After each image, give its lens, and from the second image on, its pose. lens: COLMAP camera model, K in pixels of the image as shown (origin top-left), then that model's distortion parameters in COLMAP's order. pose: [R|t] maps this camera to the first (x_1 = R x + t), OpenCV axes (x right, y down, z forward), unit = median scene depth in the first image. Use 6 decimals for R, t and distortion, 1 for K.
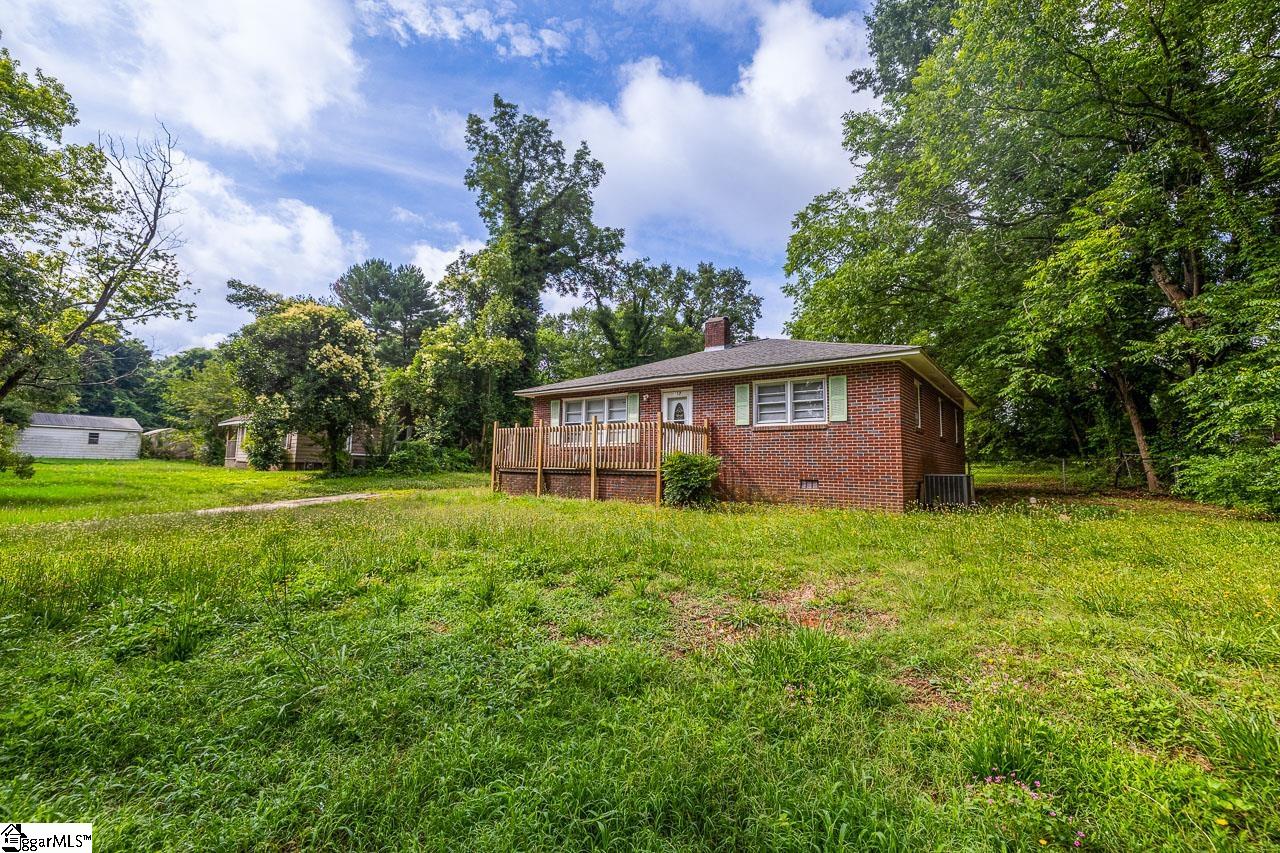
lens RADIAL K [[553.1, 0, 643.1], [0, 553.1, 425.0], [0, 0, 1]] dist [0.002070, -0.001631]
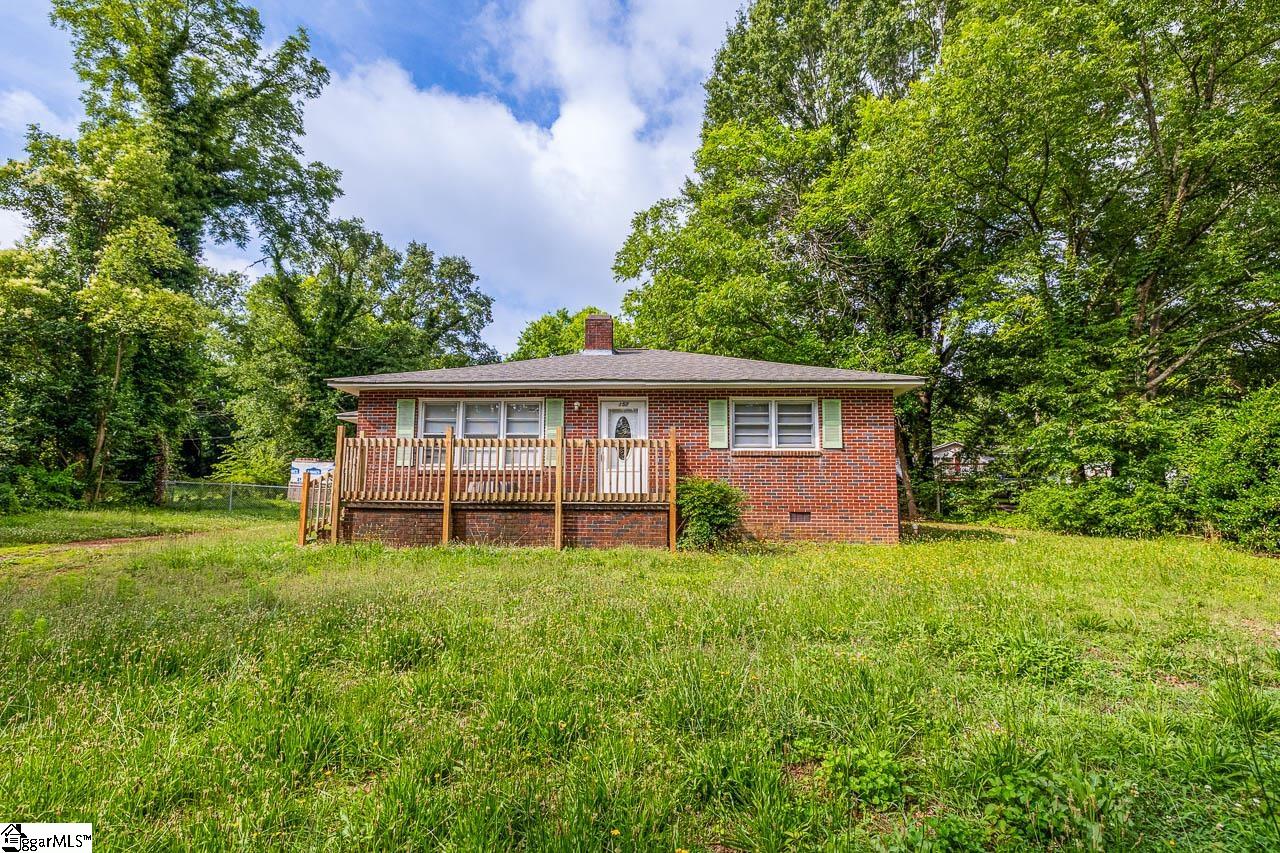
lens RADIAL K [[612.0, 0, 651.9], [0, 612.0, 450.8], [0, 0, 1]] dist [-0.000417, -0.000401]
pose [[0.816641, 0.036670, 0.575980, -0.317688], [-0.037516, 0.999242, -0.010427, 0.012717], [-0.575926, -0.013094, 0.817397, 0.218475]]
